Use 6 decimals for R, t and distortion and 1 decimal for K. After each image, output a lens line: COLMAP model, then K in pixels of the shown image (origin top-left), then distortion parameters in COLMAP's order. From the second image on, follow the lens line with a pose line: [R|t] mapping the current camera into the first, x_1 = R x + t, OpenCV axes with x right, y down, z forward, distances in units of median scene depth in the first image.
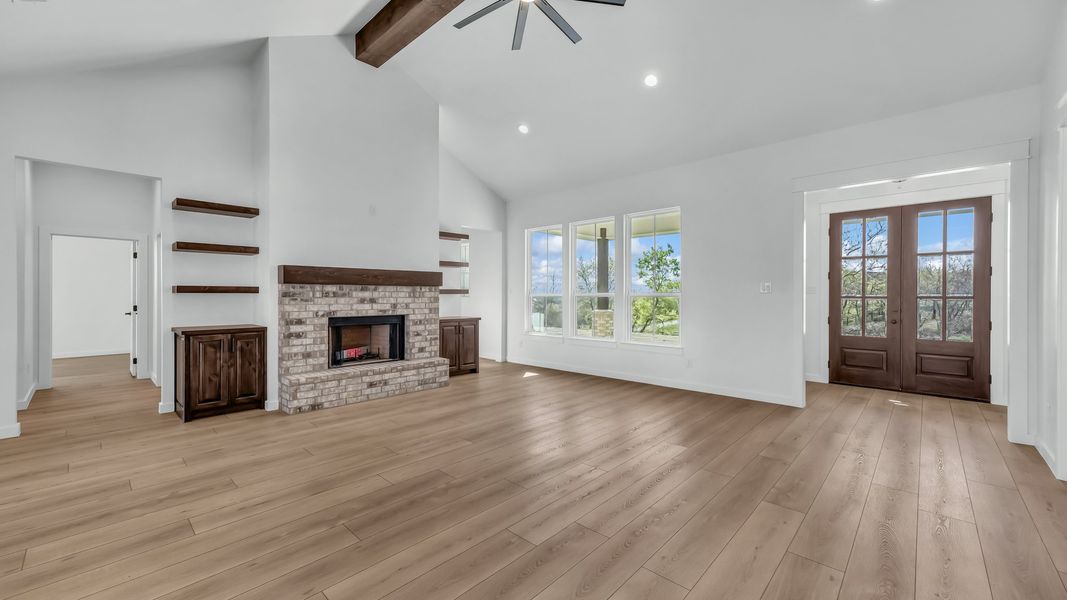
lens RADIAL K [[410.8, 0, 531.6], [0, 410.8, 297.5], [0, 0, 1]] dist [0.004867, 0.002268]
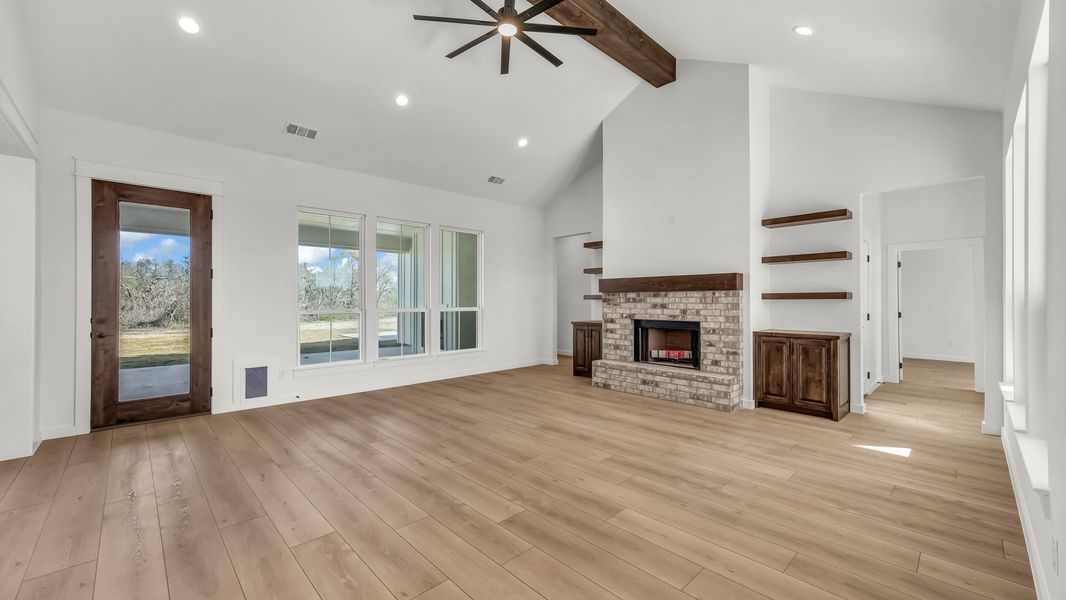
lens RADIAL K [[422.1, 0, 536.8], [0, 422.1, 300.0], [0, 0, 1]] dist [0.004064, 0.000383]
pose [[-0.043176, -0.003216, -0.999062, 0.762166], [-0.005945, 0.999978, -0.002962, -0.002784], [0.999050, 0.005812, -0.043194, 0.770061]]
